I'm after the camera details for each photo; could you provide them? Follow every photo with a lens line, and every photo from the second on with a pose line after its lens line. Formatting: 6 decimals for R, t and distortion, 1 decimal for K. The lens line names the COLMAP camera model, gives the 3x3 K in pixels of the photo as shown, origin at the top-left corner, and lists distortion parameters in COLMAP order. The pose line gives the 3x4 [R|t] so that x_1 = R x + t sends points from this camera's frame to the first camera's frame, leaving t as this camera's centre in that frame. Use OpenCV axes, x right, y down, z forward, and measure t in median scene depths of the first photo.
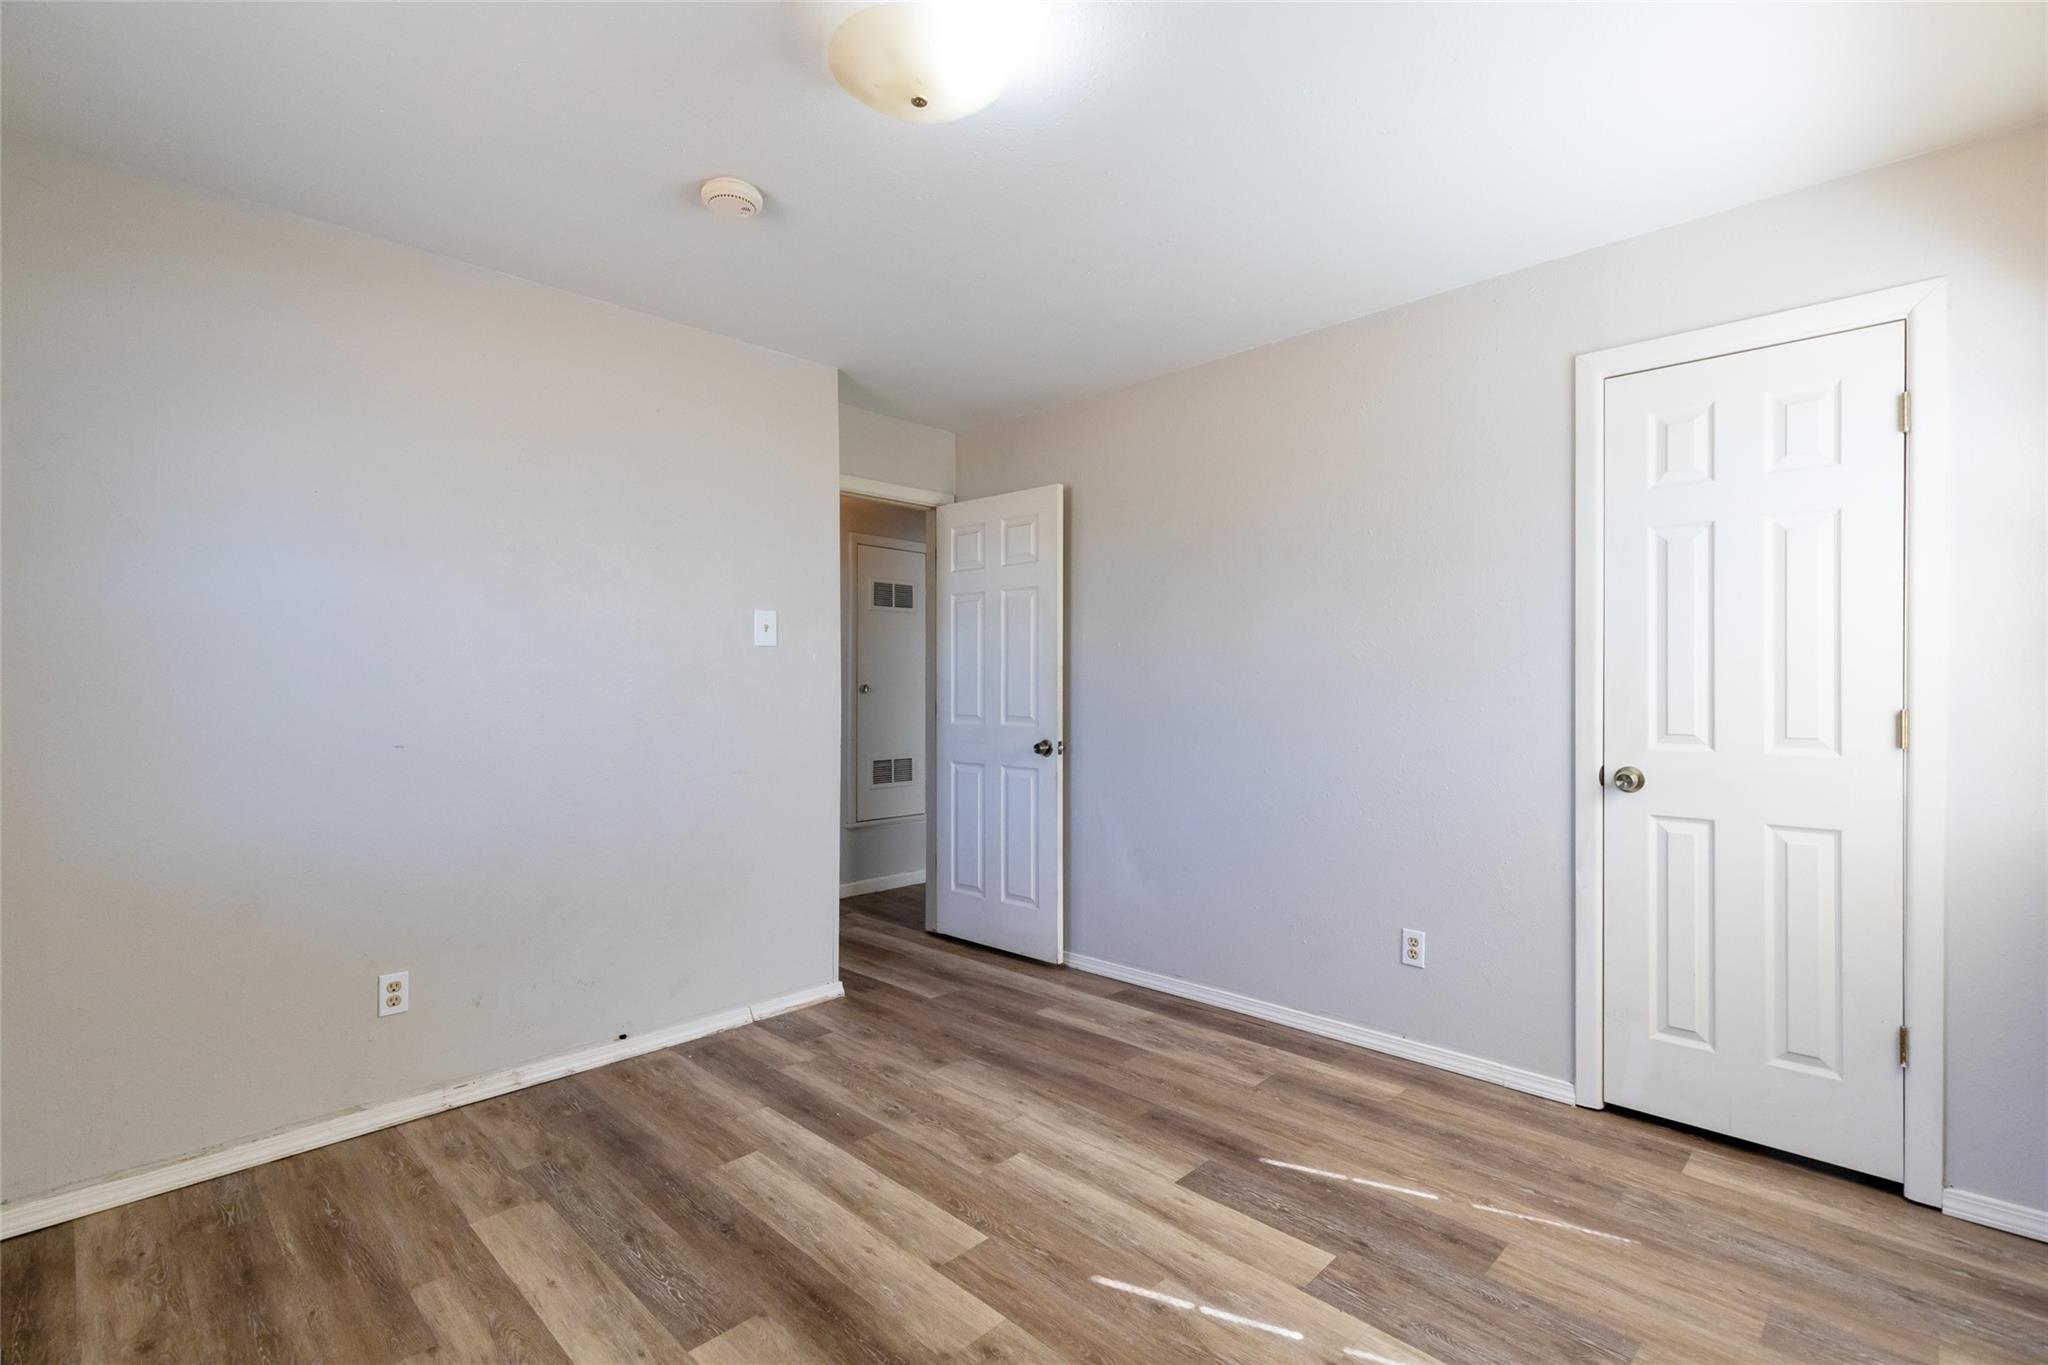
lens RADIAL K [[934.0, 0, 1040.4], [0, 934.0, 688.5], [0, 0, 1]] dist [0.000586, 0.000634]
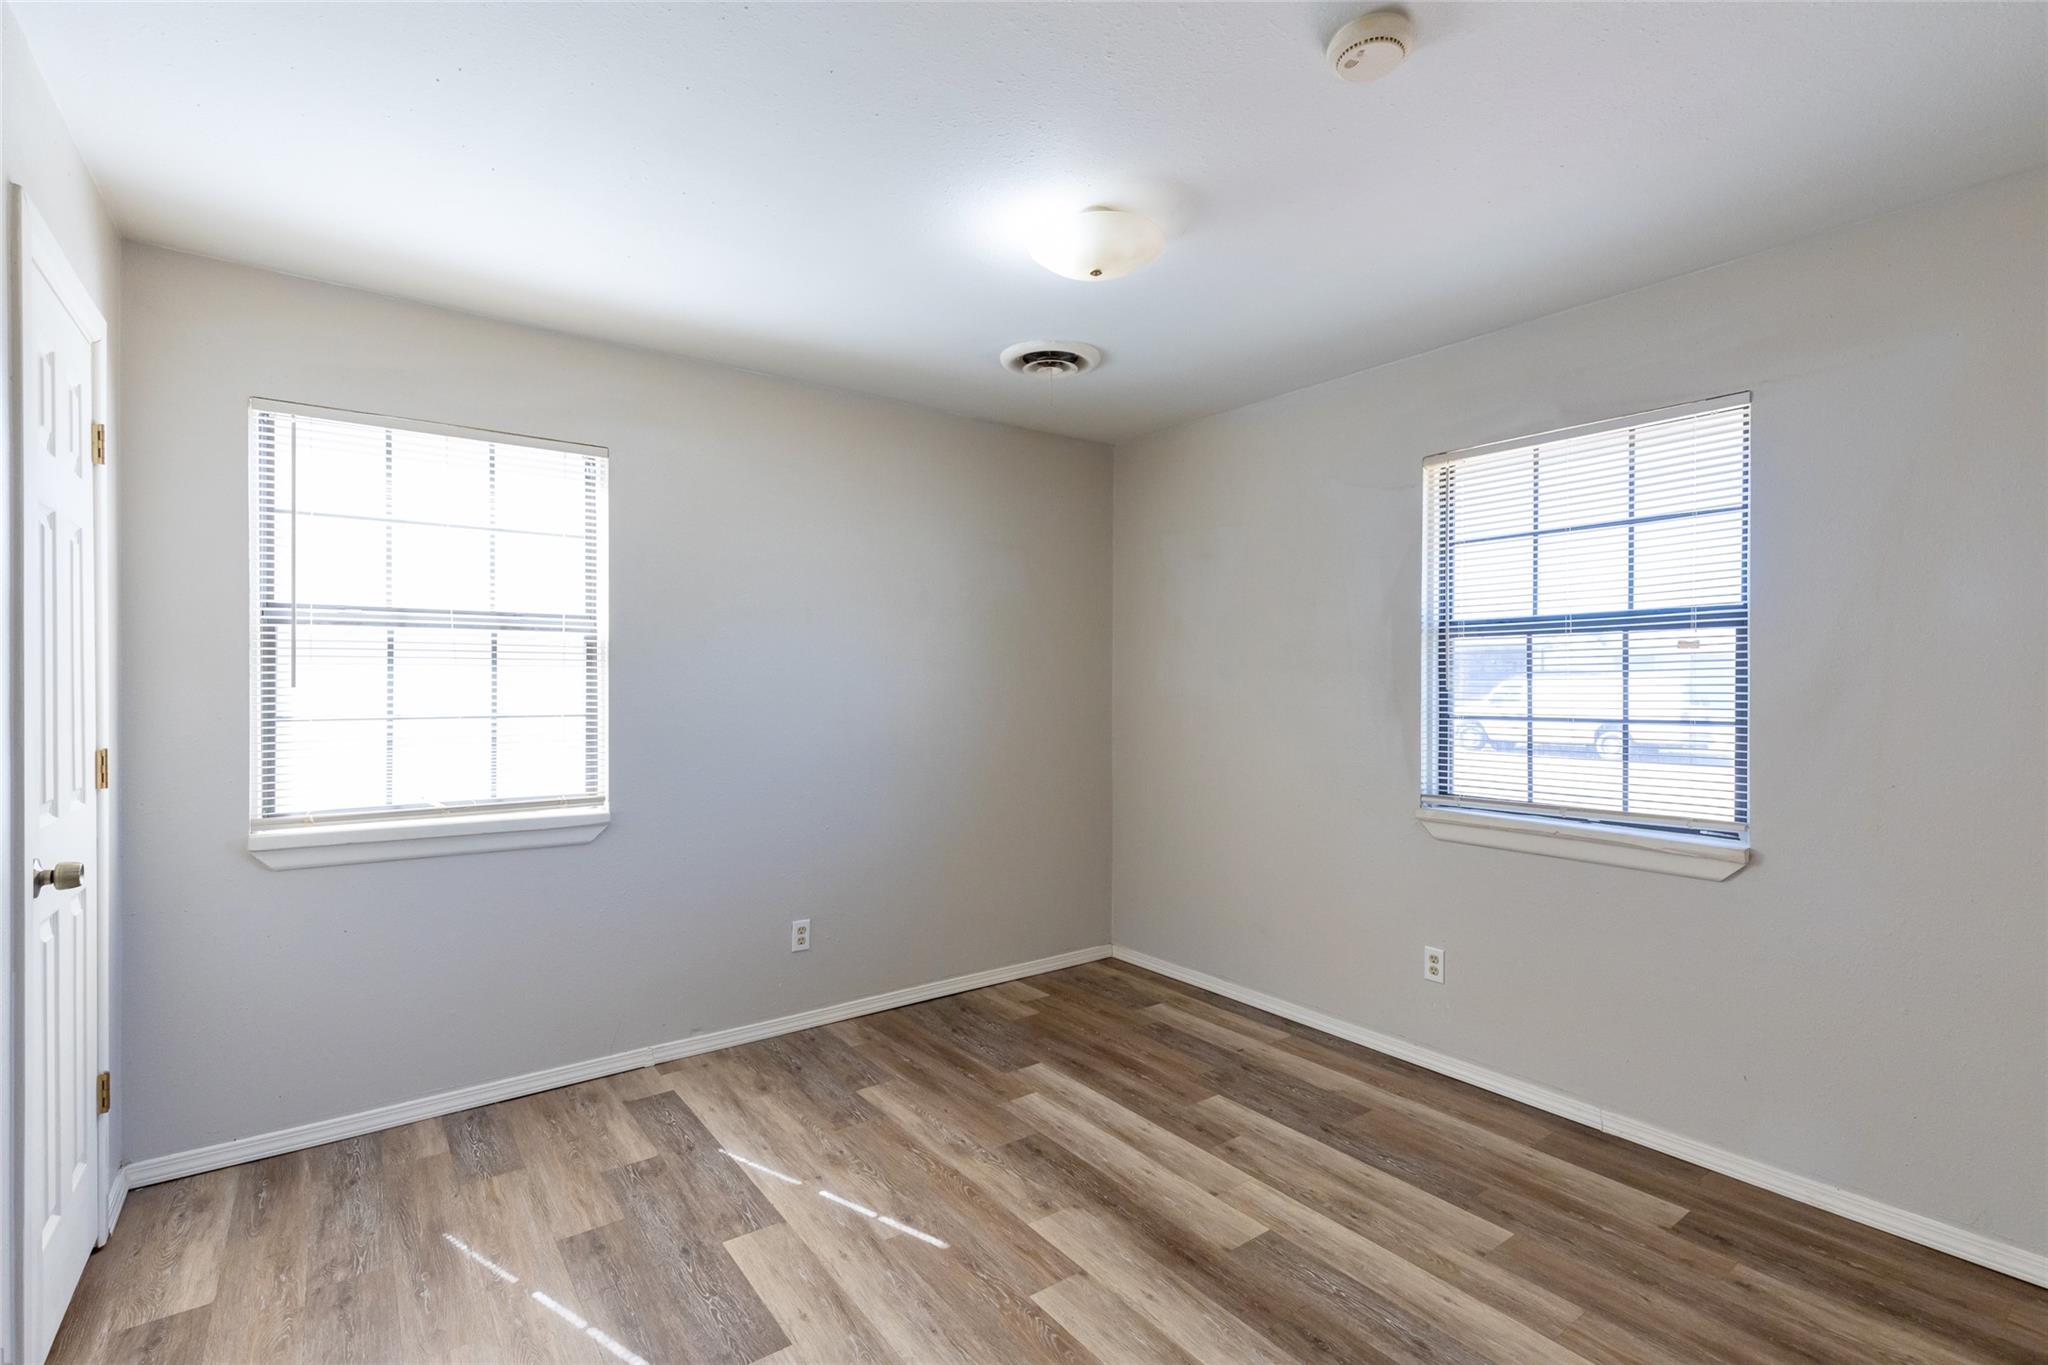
lens RADIAL K [[934.0, 0, 1040.4], [0, 934.0, 688.5], [0, 0, 1]] dist [0.000586, 0.000634]
pose [[-0.987805, -0.000770, 0.155692, -0.233488], [0.000611, 0.999961, 0.008822, -0.058510], [-0.155692, 0.008809, -0.987766, 2.094244]]
